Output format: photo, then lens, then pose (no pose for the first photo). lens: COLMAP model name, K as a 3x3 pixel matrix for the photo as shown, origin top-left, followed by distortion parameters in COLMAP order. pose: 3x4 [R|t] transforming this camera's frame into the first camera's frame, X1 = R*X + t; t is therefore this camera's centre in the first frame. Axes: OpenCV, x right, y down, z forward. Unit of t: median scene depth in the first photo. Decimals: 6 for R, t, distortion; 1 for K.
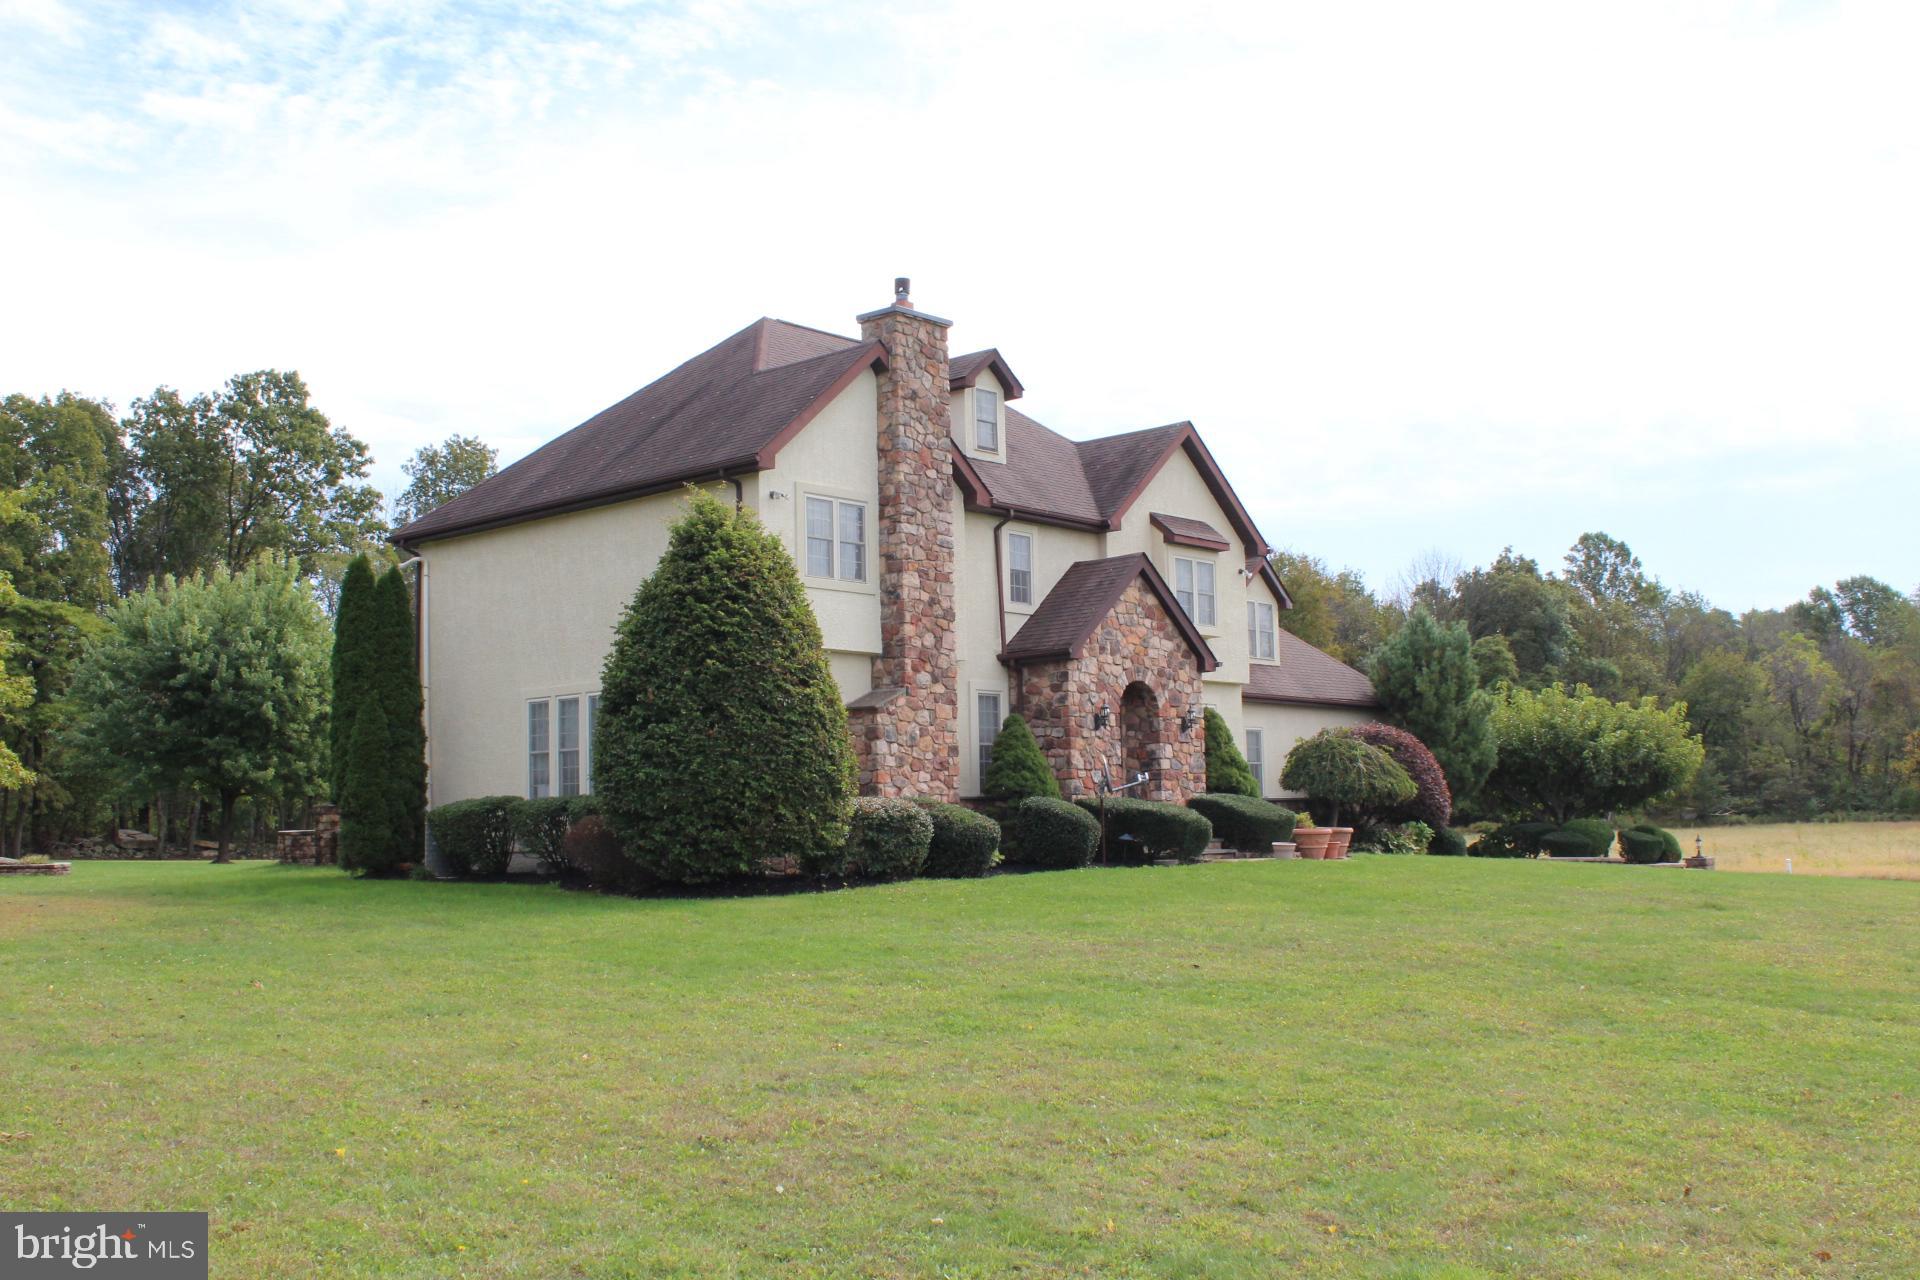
lens RADIAL K [[1856.4, 0, 954.9], [0, 1856.4, 634.5], [0, 0, 1]] dist [-0.014450, -0.006168]
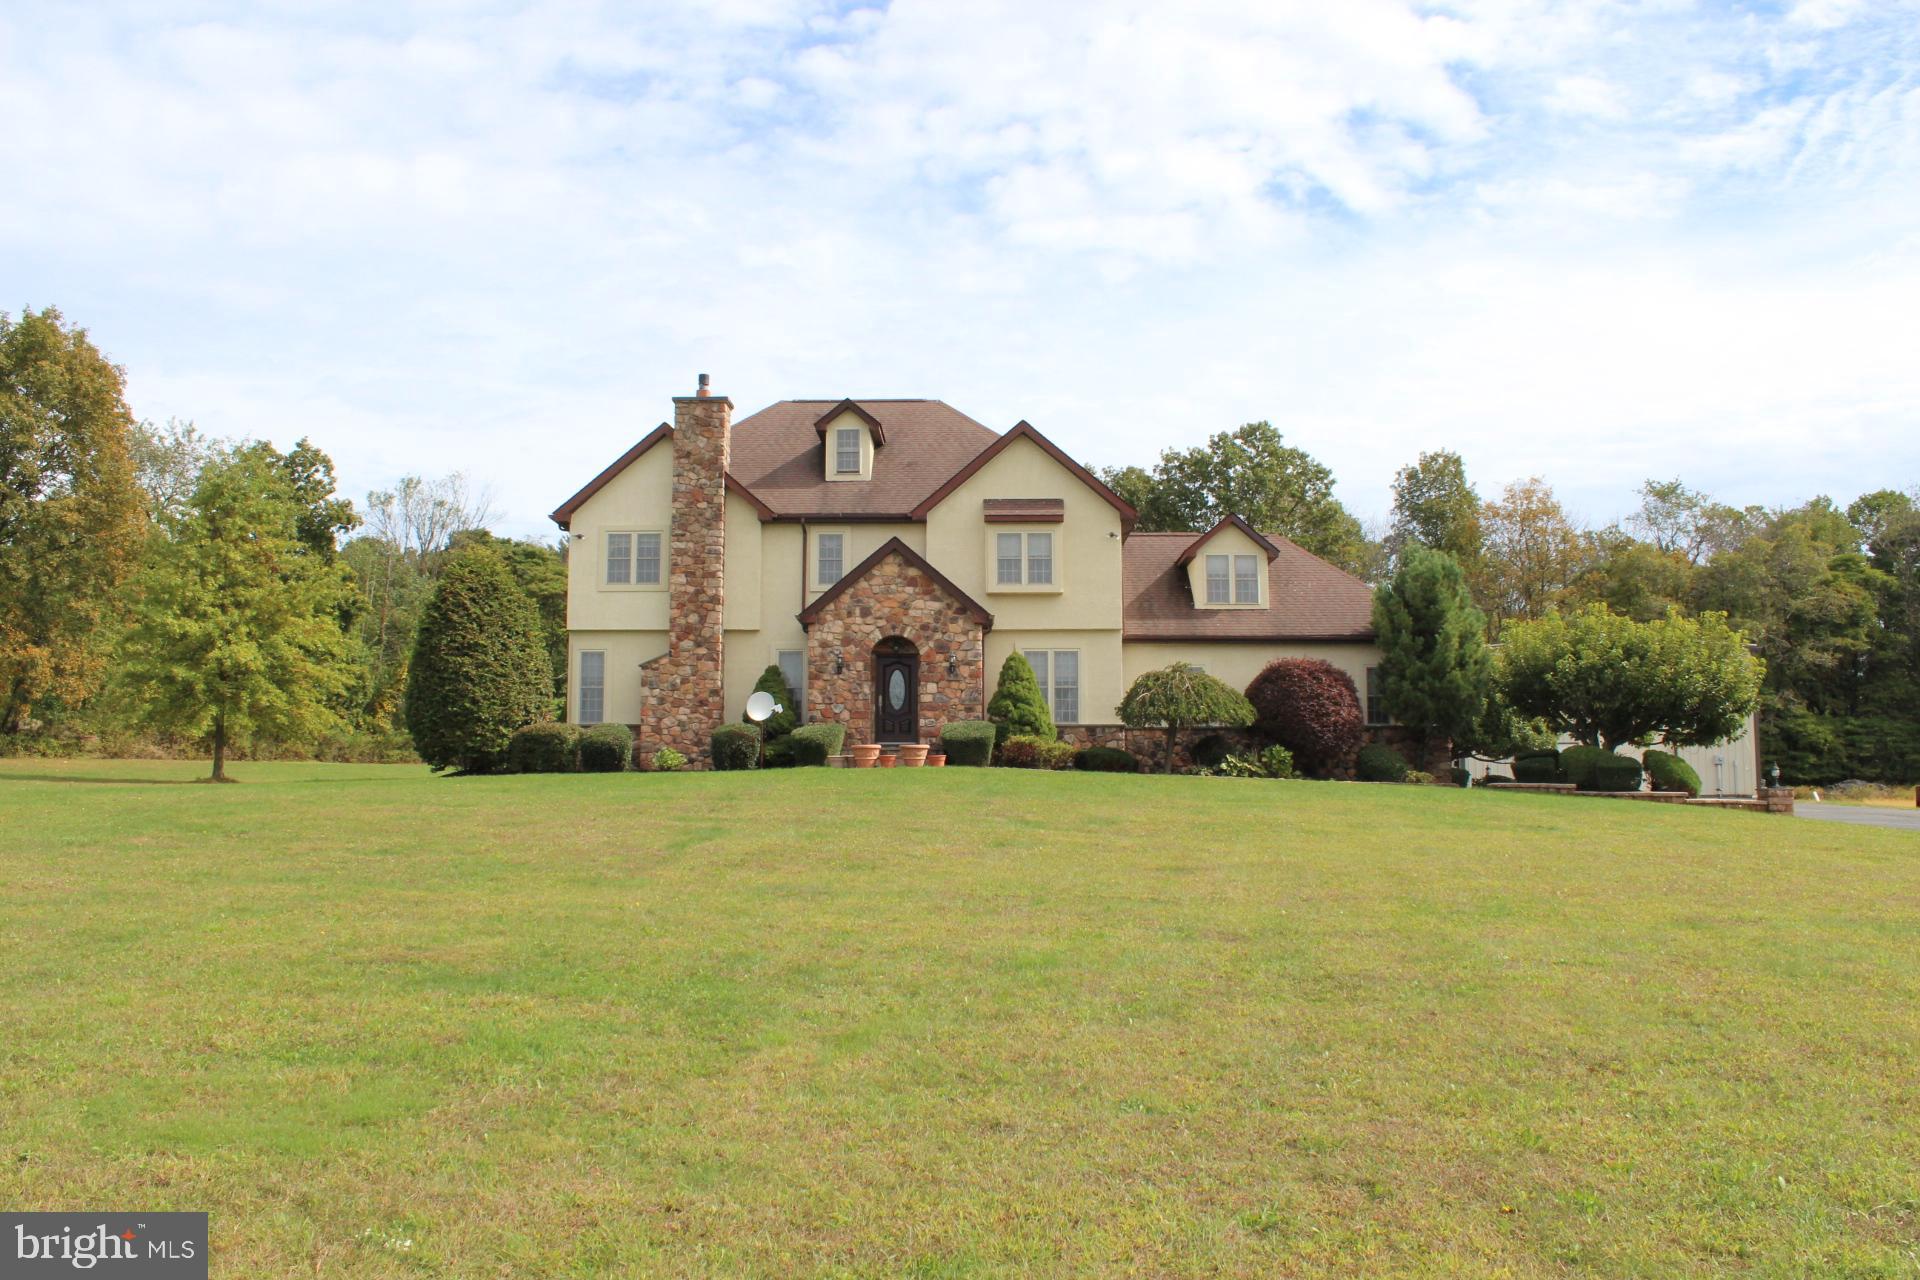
lens RADIAL K [[1603.8, 0, 962.4], [0, 1603.8, 645.5], [0, 0, 1]] dist [-0.170567, 0.160951]
pose [[0.655457, -0.055730, -0.753174, 1.012743], [0.066324, 0.997668, -0.016101, 0.055341], [0.752315, -0.039400, 0.657625, 0.303701]]
